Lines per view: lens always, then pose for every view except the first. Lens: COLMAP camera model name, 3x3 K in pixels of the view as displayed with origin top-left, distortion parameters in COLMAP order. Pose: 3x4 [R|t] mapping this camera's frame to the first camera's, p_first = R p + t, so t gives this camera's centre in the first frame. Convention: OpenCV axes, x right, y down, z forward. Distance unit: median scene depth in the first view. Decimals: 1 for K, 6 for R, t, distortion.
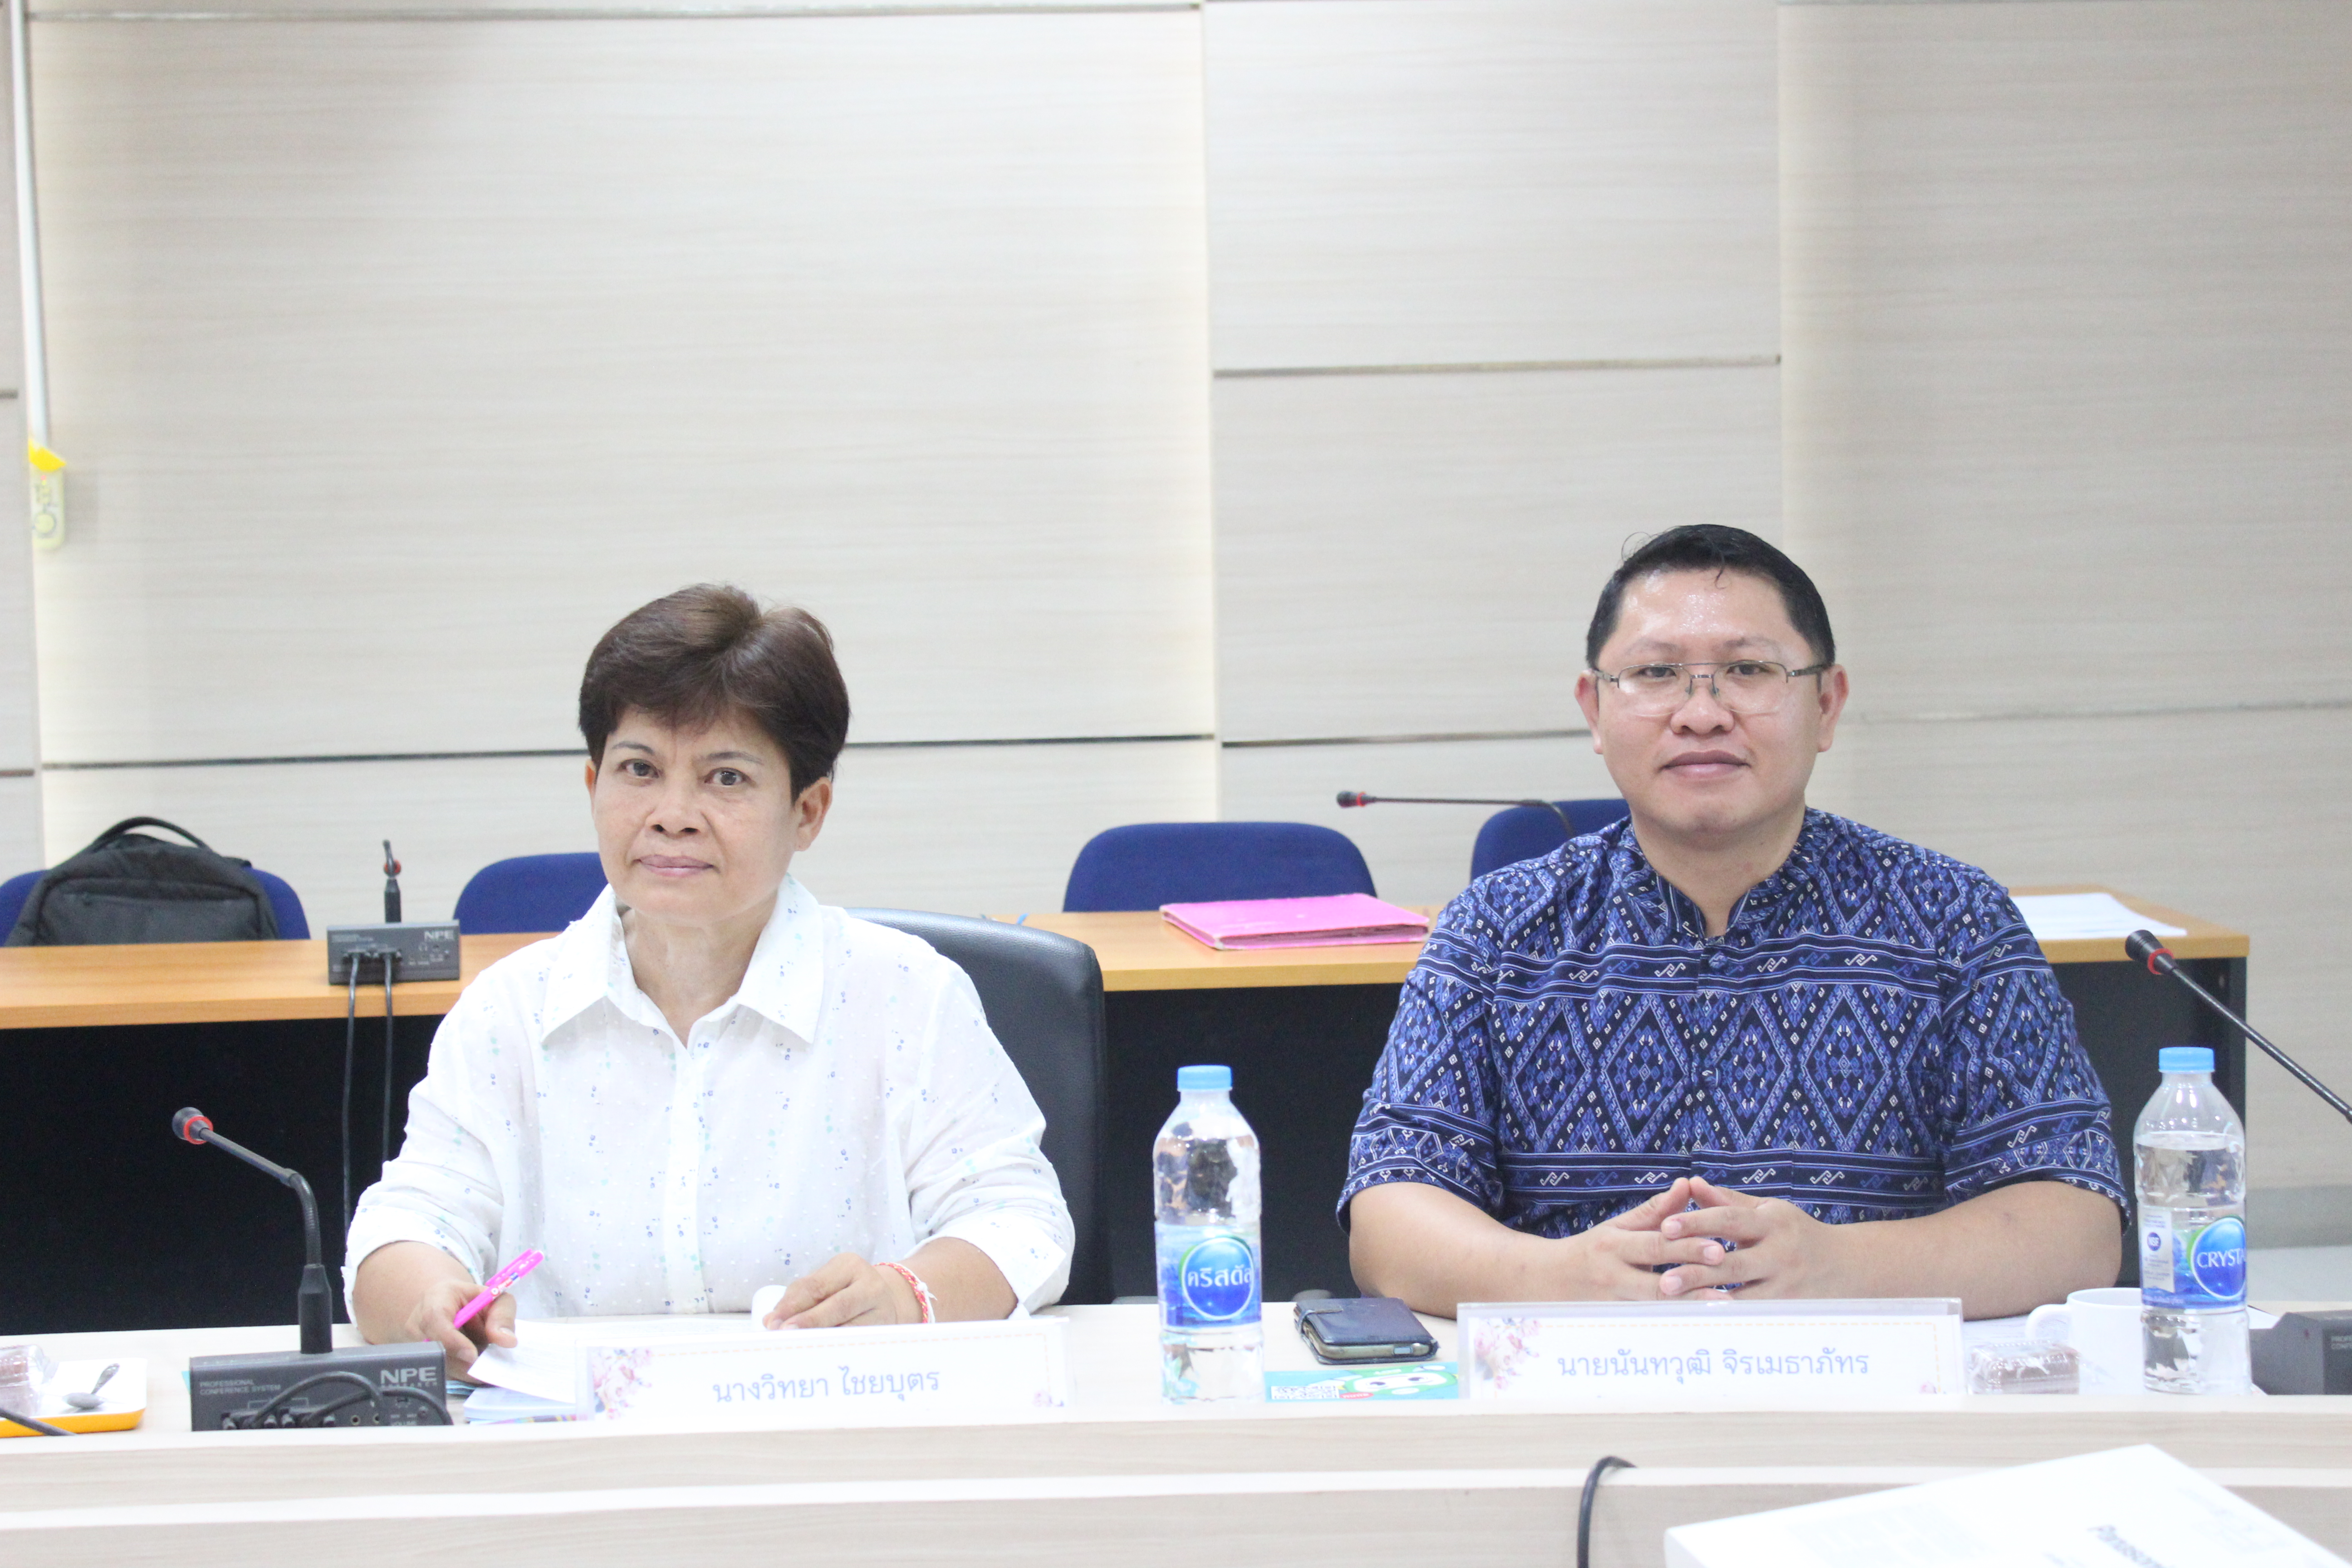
lens RADIAL K [[4247.0, 0, 1188.6], [0, 4247.0, 777.4], [0, 0, 1]] dist [0.009117, 0.000000]
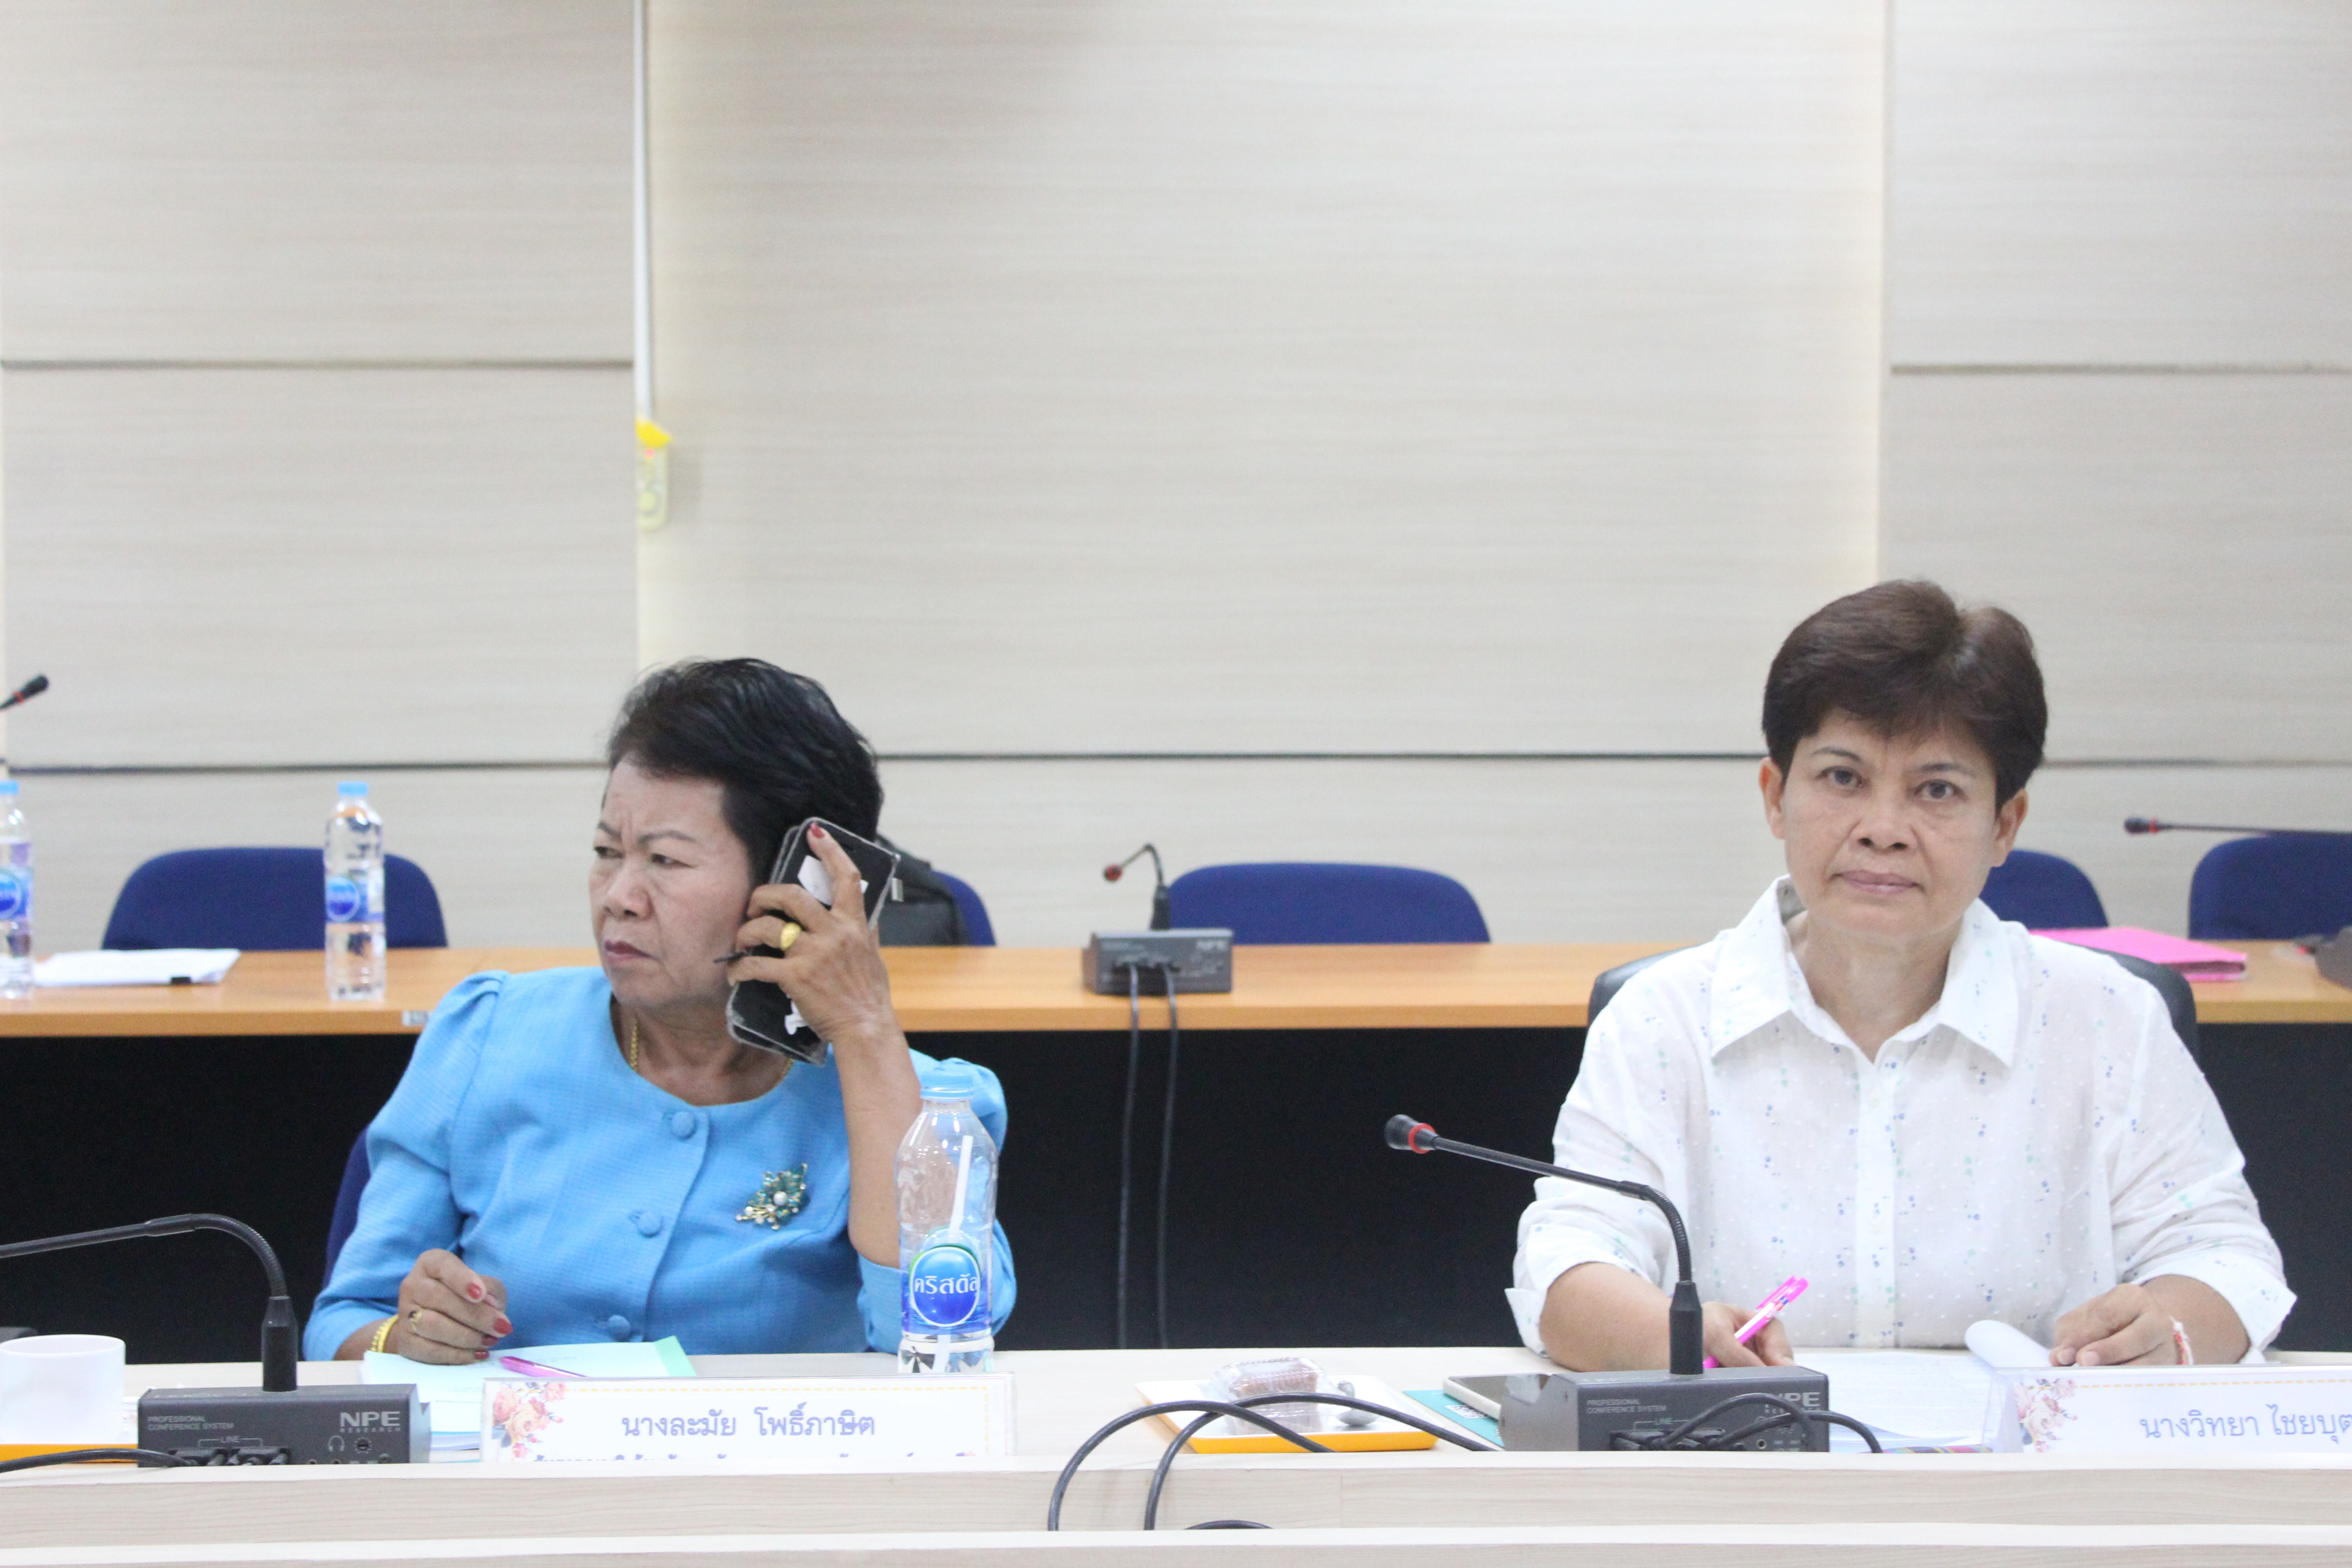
lens RADIAL K [[4576.5, 0, 1165.8], [0, 4576.5, 785.6], [0, 0, 1]] dist [0.087150, 0.000000]
pose [[0.999258, 0.024016, -0.030117, -0.249939], [-0.024065, 0.999710, -0.001262, 0.004664], [0.030078, 0.001985, 0.999546, -0.042324]]
